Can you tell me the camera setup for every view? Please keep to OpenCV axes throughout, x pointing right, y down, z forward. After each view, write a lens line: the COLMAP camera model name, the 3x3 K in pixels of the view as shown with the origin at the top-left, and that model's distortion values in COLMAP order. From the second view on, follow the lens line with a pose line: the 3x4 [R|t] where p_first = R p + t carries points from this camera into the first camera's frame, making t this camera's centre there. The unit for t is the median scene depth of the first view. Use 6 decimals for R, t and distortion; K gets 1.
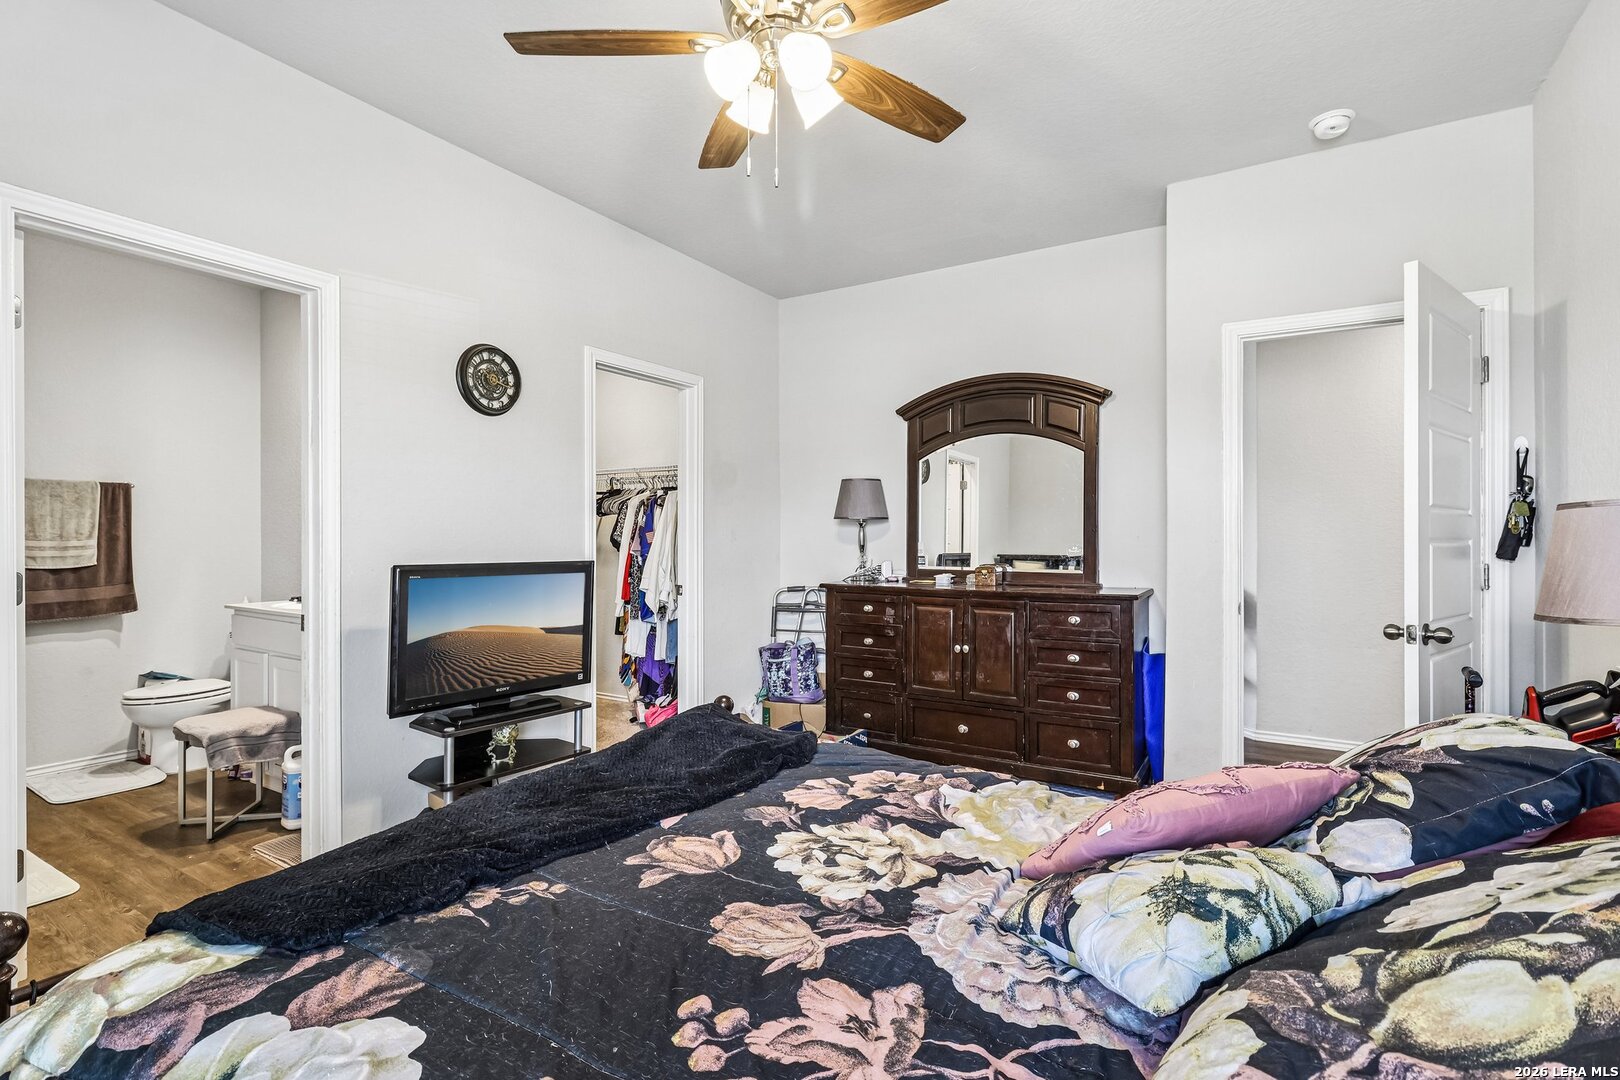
lens RADIAL K [[767.6, 0, 807.5], [0, 767.6, 542.0], [0, 0, 1]] dist [0.004001, 0.001440]
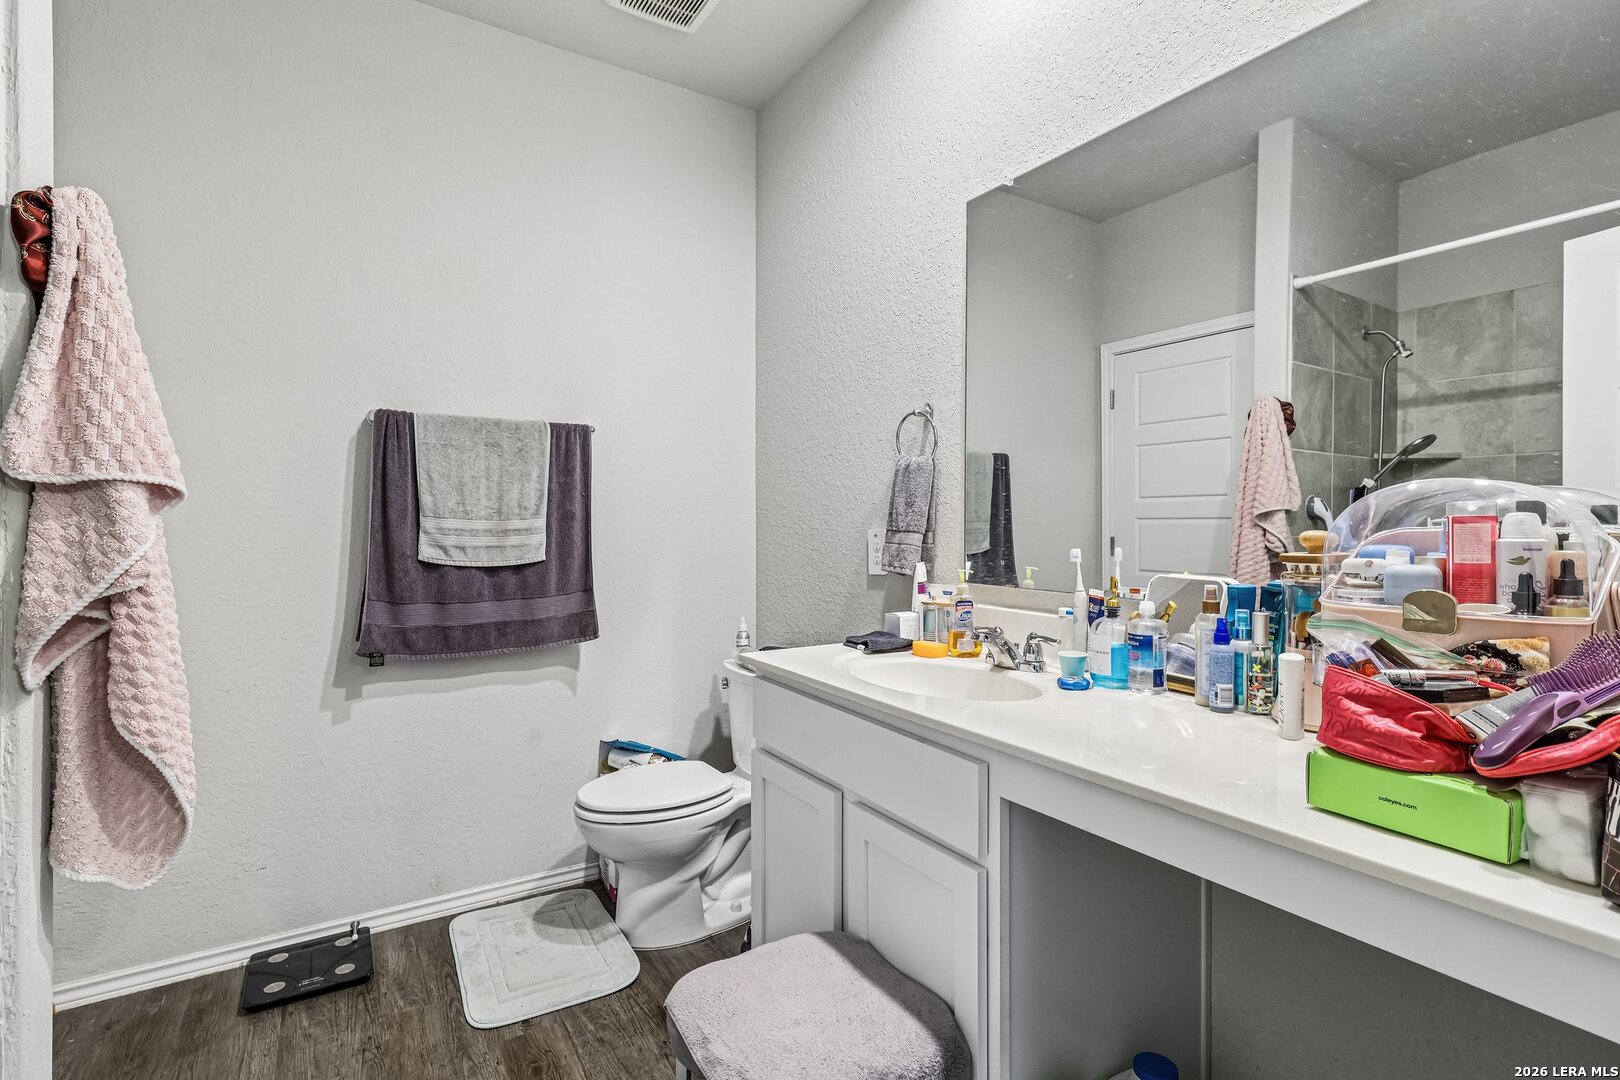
lens RADIAL K [[767.6, 0, 812.5], [0, 767.6, 534.8], [0, 0, 1]] dist [0.004001, 0.001440]
pose [[0.895174, 0.002966, -0.445708, -0.471856], [-0.002812, 0.999996, 0.001007, 0.008532], [0.445709, 0.000352, 0.895178, 0.559984]]
